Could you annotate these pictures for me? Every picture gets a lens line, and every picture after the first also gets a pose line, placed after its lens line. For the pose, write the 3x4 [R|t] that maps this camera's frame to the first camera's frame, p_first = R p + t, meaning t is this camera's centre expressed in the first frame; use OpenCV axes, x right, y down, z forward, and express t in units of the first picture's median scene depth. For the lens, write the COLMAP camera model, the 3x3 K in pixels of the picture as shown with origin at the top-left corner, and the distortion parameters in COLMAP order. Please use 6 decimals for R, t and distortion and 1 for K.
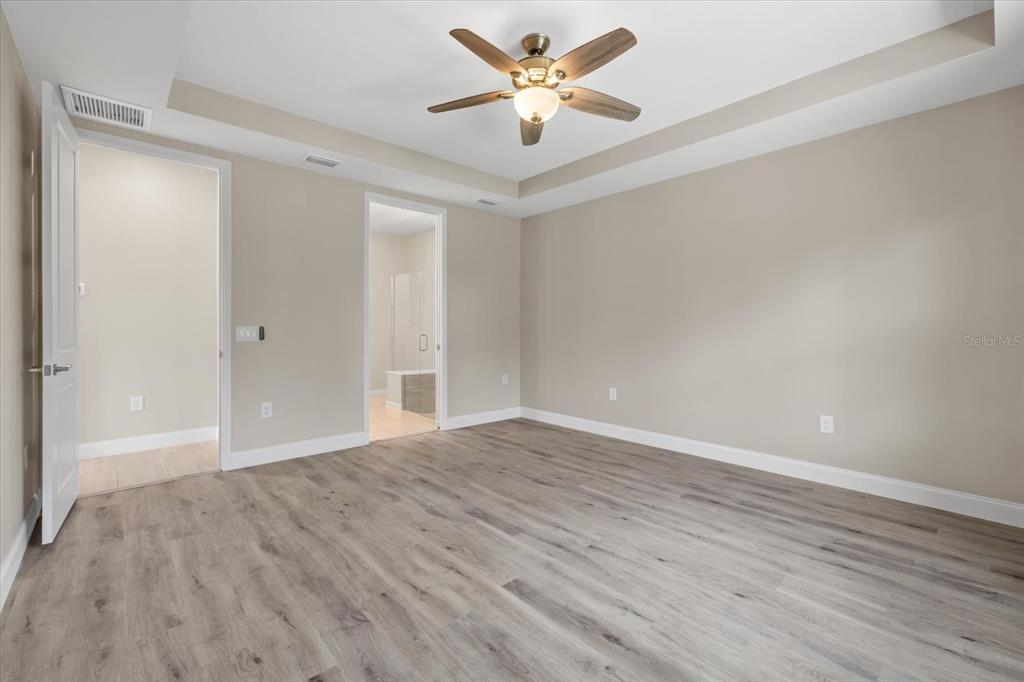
lens RADIAL K [[441.0, 0, 511.2], [0, 441.0, 333.3], [0, 0, 1]] dist [0.005178, 0.000194]
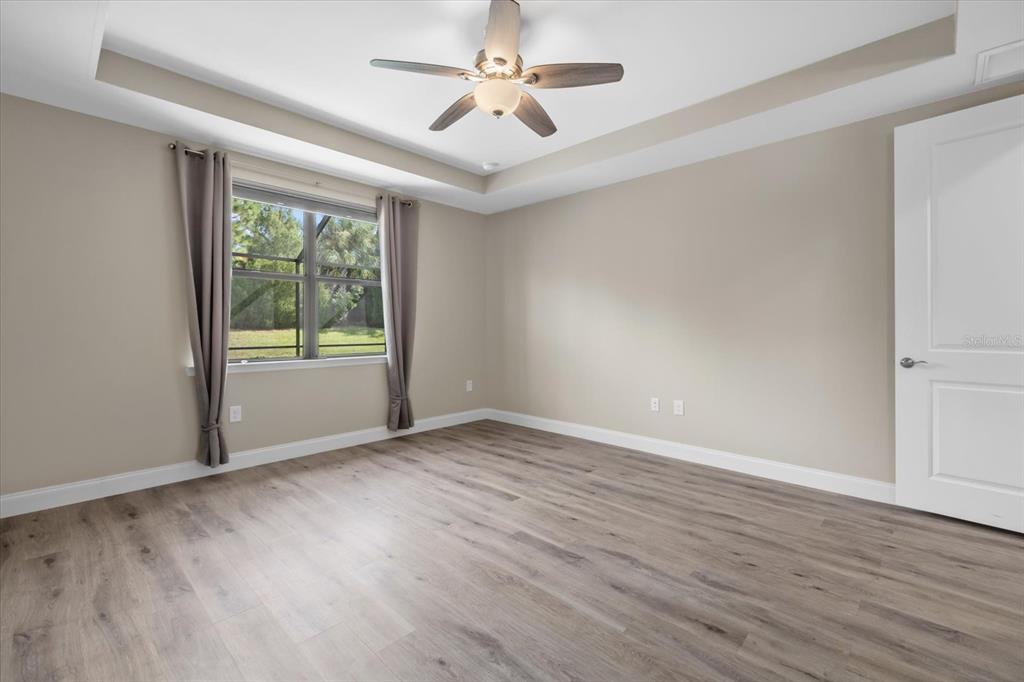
lens RADIAL K [[441.0, 0, 517.3], [0, 441.0, 335.7], [0, 0, 1]] dist [0.005178, 0.000194]
pose [[-0.996001, -0.000507, -0.089343, 0.101408], [-0.003201, 0.999544, 0.030015, -0.022697], [0.089287, 0.030181, -0.995549, 1.986054]]
